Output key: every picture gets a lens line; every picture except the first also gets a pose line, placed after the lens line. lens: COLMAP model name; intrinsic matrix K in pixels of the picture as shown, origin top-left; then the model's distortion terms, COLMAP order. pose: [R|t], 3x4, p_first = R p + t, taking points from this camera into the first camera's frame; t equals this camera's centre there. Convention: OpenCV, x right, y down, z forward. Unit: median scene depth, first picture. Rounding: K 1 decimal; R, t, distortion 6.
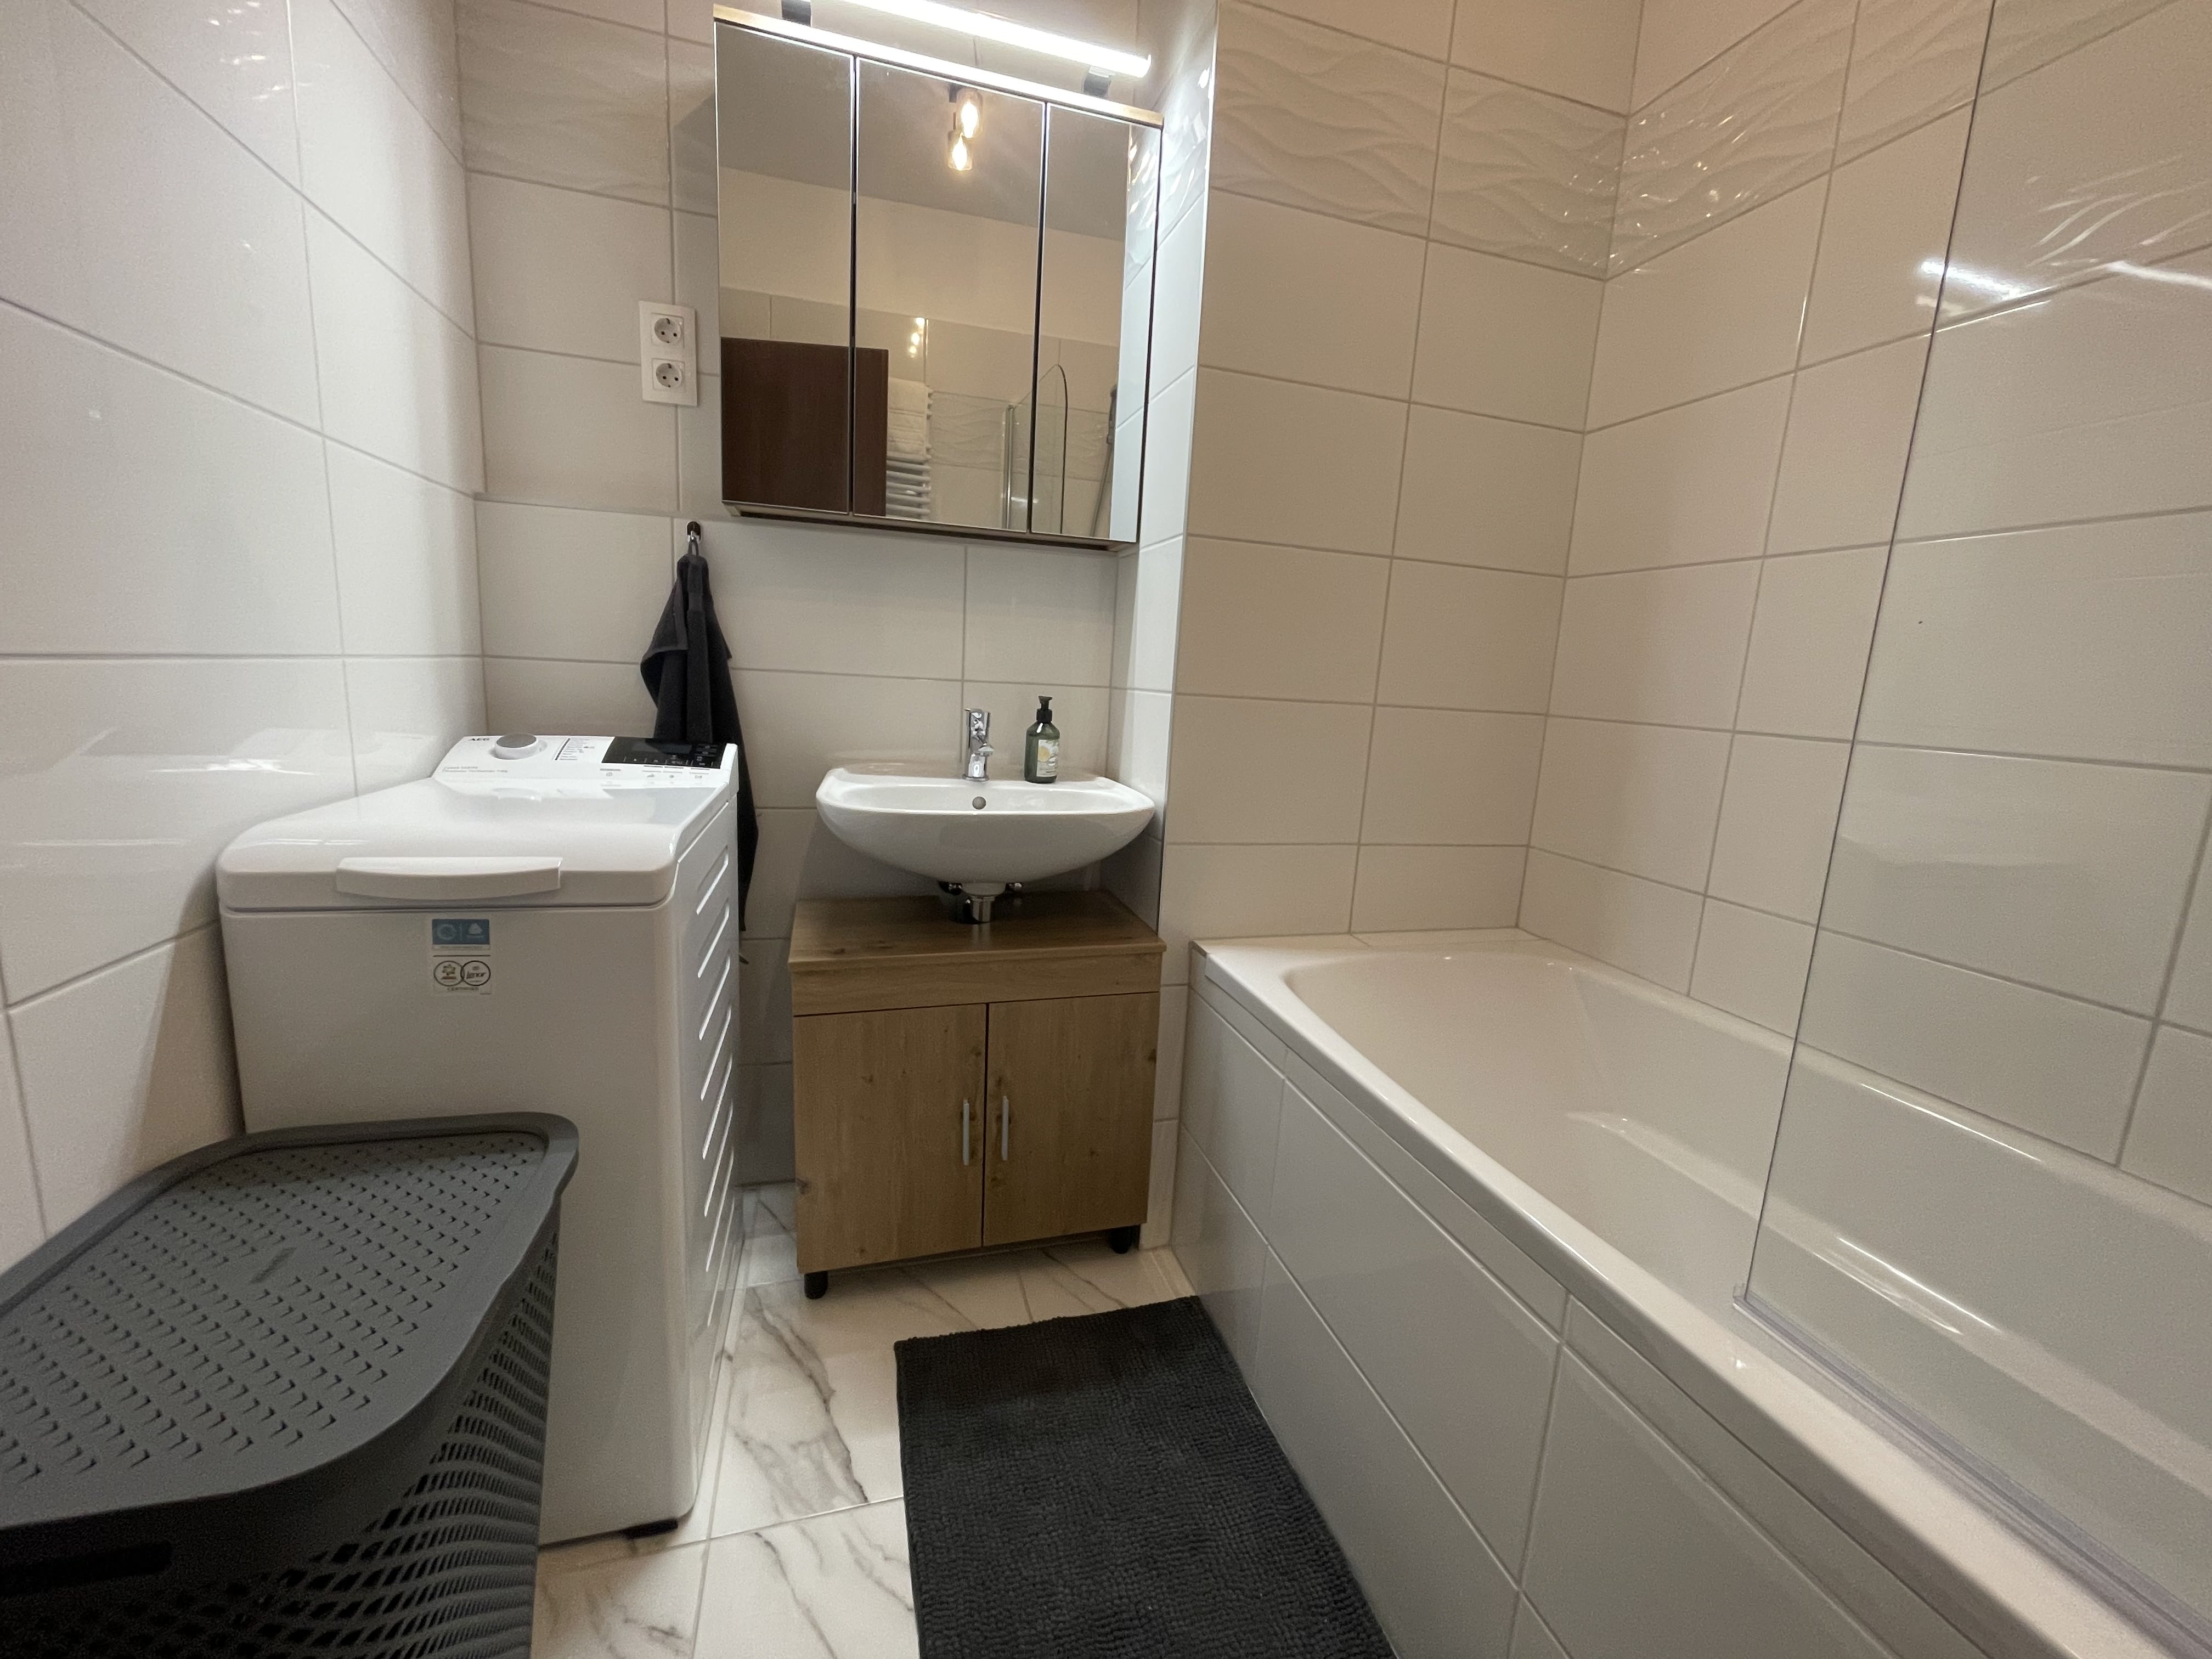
lens RADIAL K [[890.6, 0, 1106.3], [0, 890.6, 828.7], [0, 0, 1]] dist [-0.000288, -0.001041]
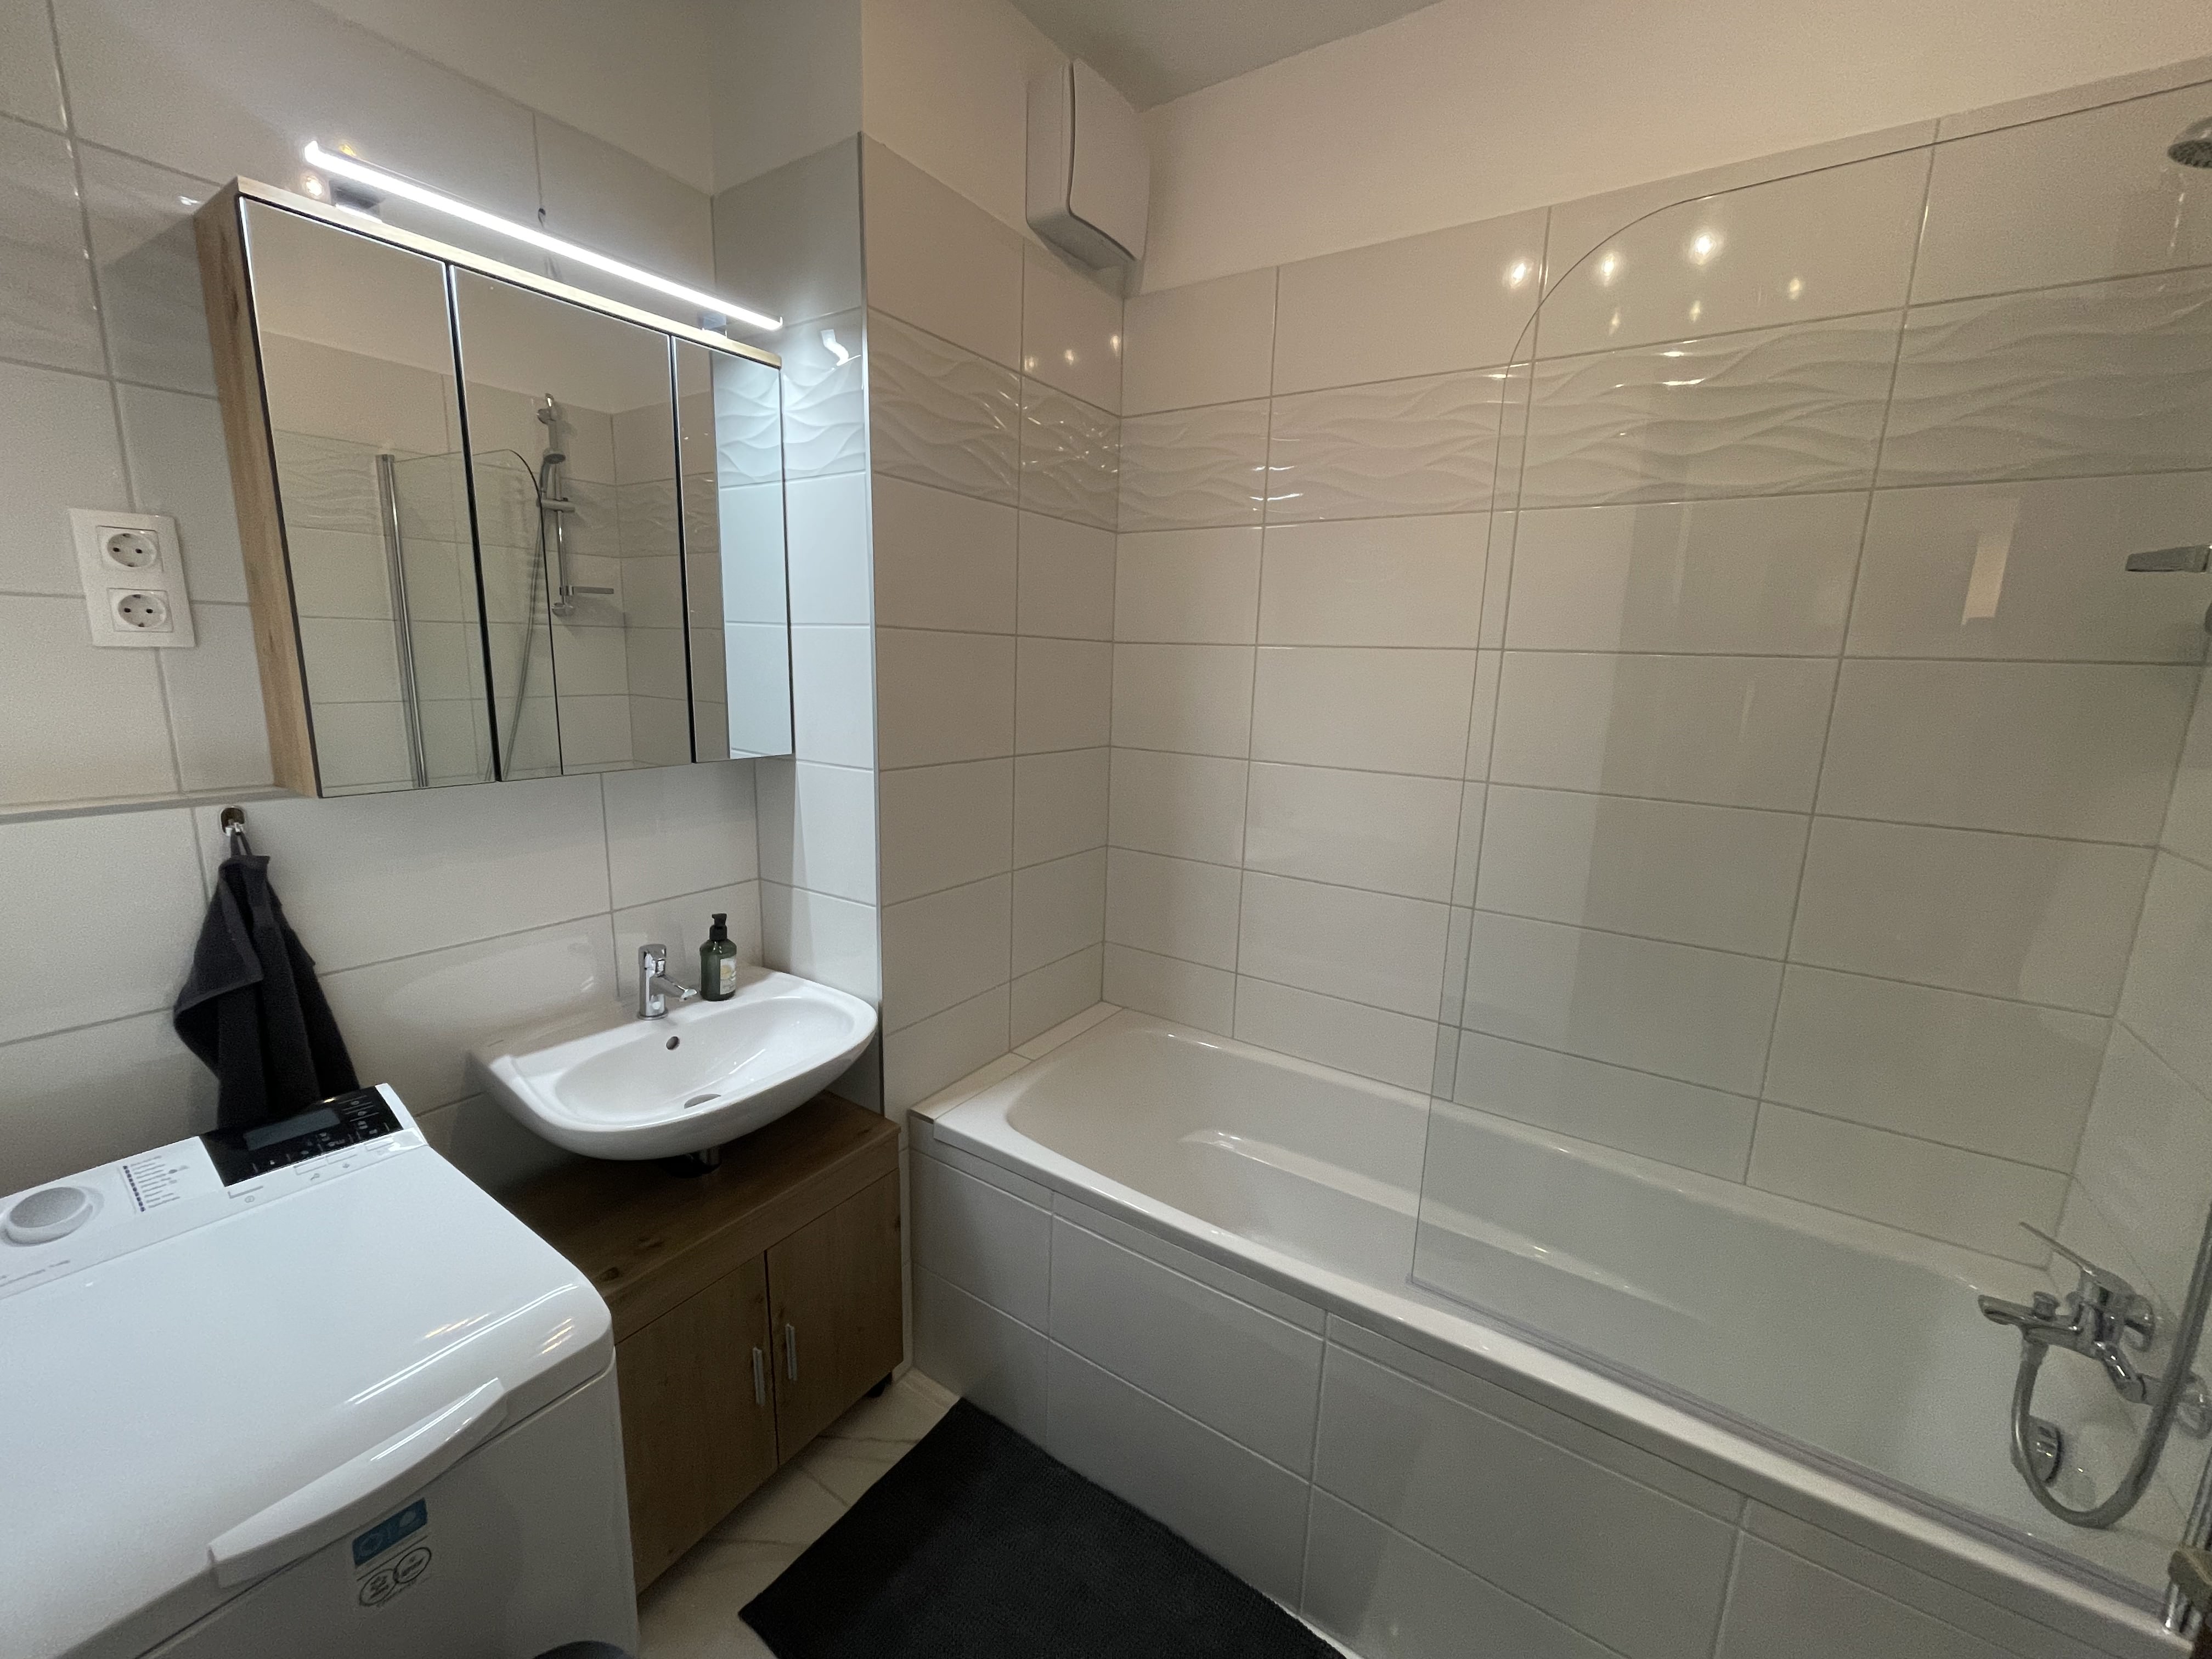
lens RADIAL K [[890.6, 0, 1099.4], [0, 890.6, 829.4], [0, 0, 1]] dist [-0.000288, -0.001041]
pose [[0.768226, -0.157796, 0.620426, -0.377653], [0.122394, 0.987472, 0.099598, -0.319080], [-0.628369, -0.000578, 0.777915, -0.034390]]
